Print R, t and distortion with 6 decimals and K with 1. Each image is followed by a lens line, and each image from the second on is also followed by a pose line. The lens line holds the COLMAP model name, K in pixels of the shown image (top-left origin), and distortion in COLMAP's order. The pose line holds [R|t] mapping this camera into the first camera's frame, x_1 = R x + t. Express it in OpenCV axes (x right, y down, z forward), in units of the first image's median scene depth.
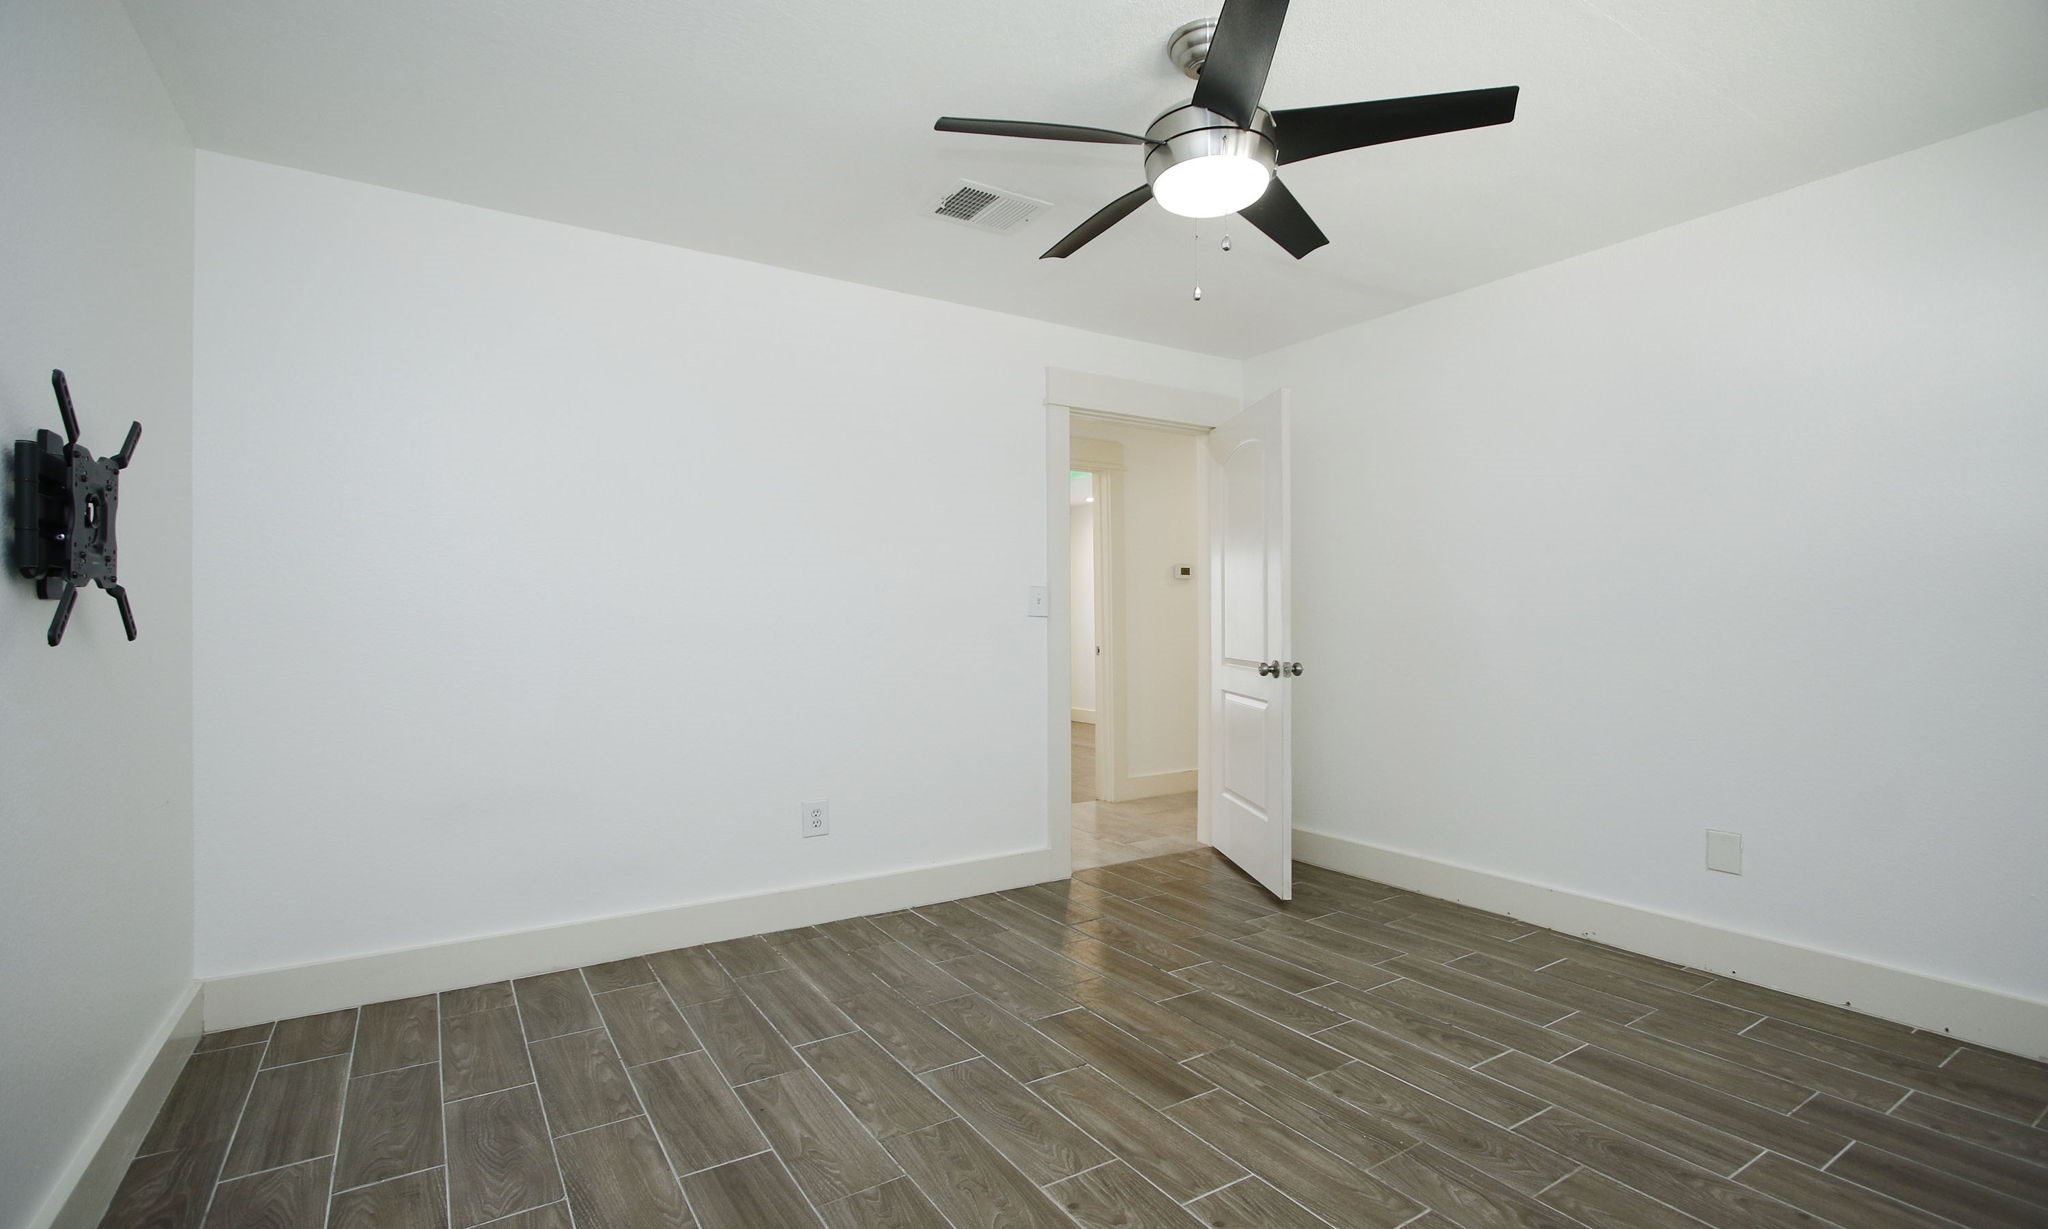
lens RADIAL K [[940.4, 0, 1020.9], [0, 940.4, 623.1], [0, 0, 1]] dist [-0.016774, -0.000205]
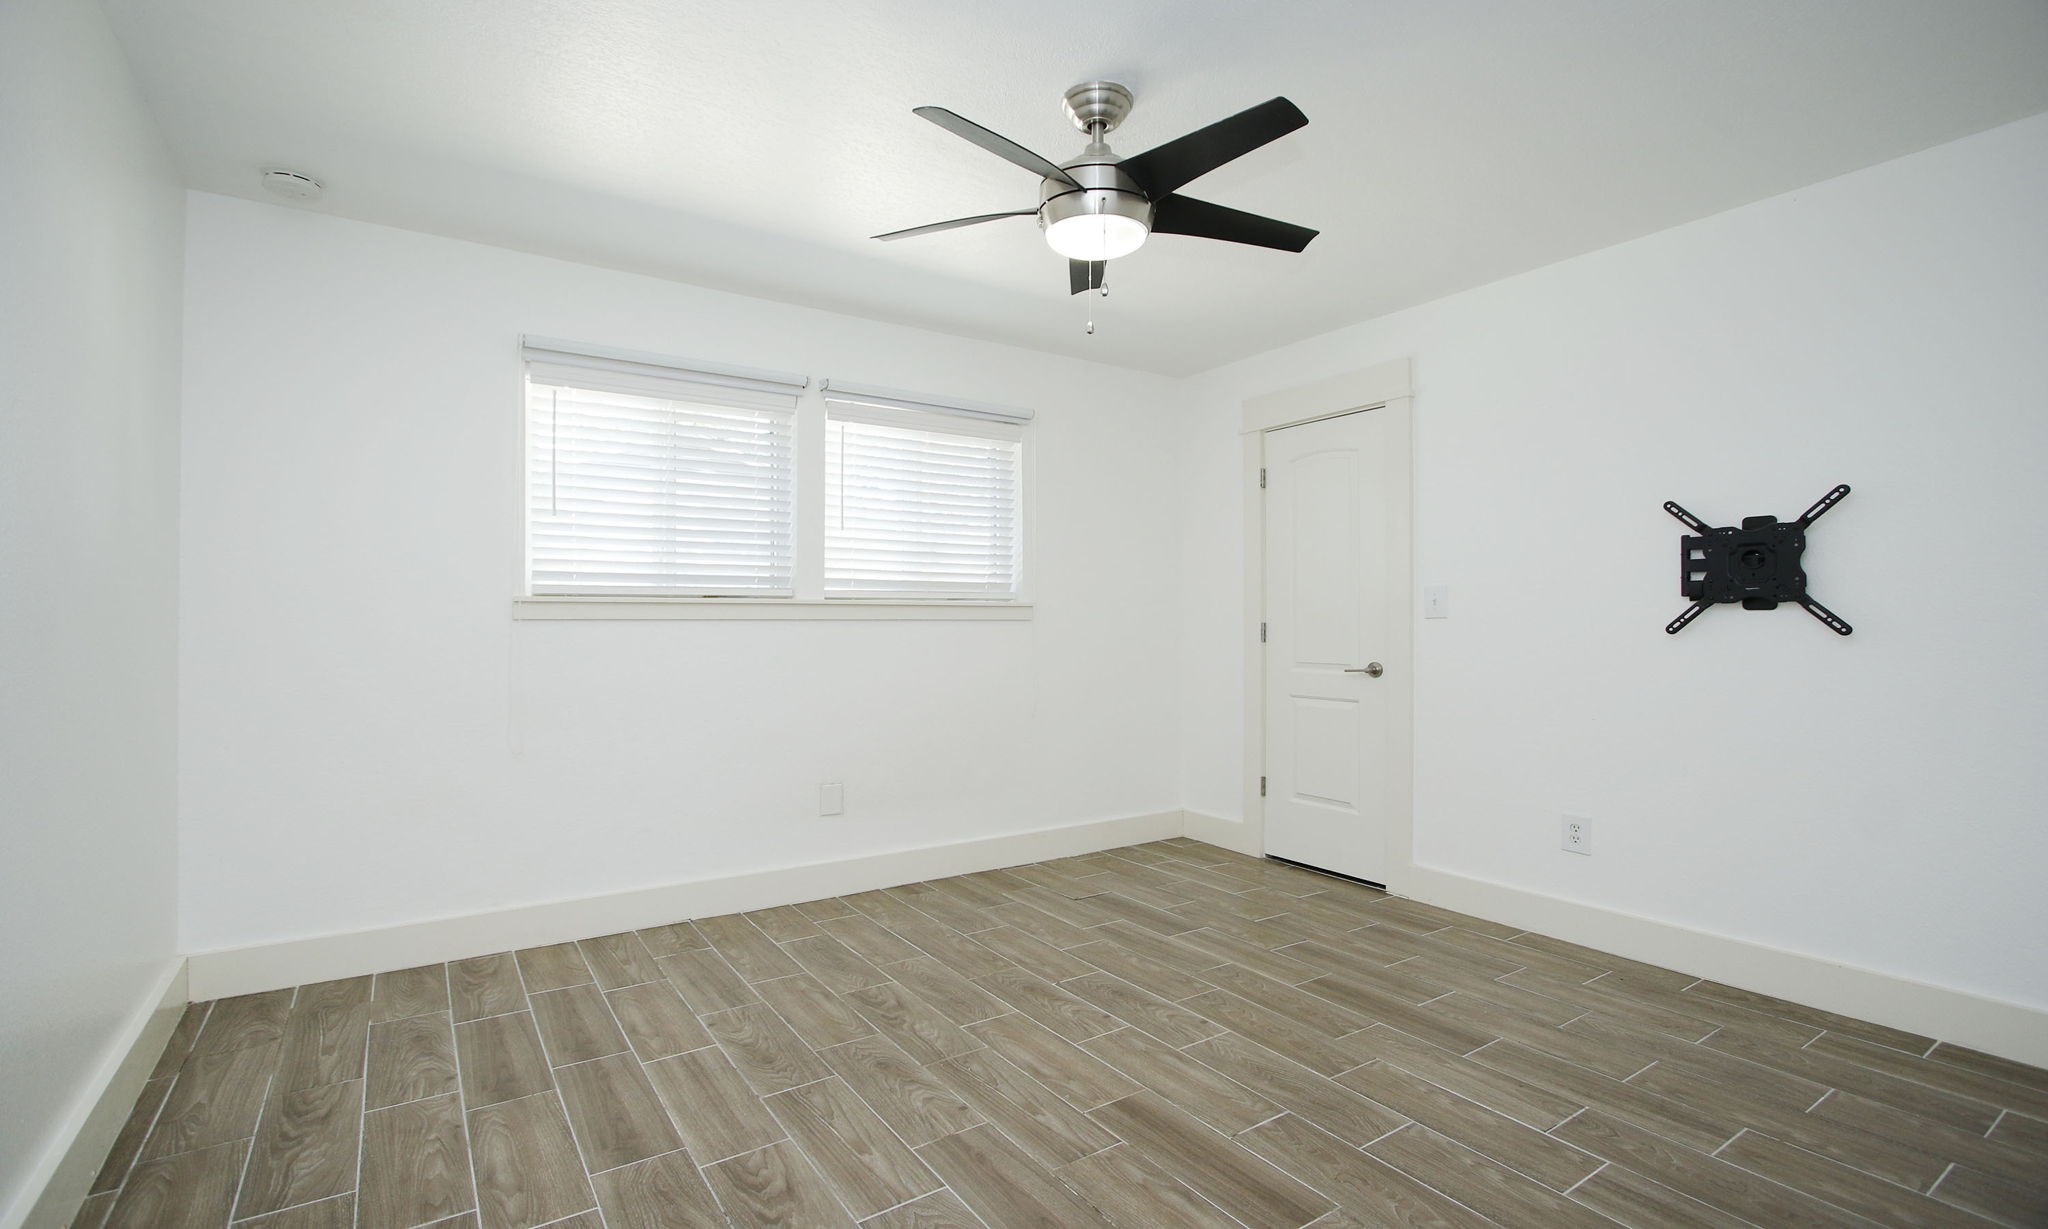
lens RADIAL K [[940.4, 0, 1020.9], [0, 940.4, 623.1], [0, 0, 1]] dist [-0.016774, -0.000205]
pose [[-0.999724, 0.001451, -0.023434, 0.307166], [0.001483, 0.999998, -0.001341, -0.001378], [0.023432, -0.001376, -0.999724, 2.008825]]
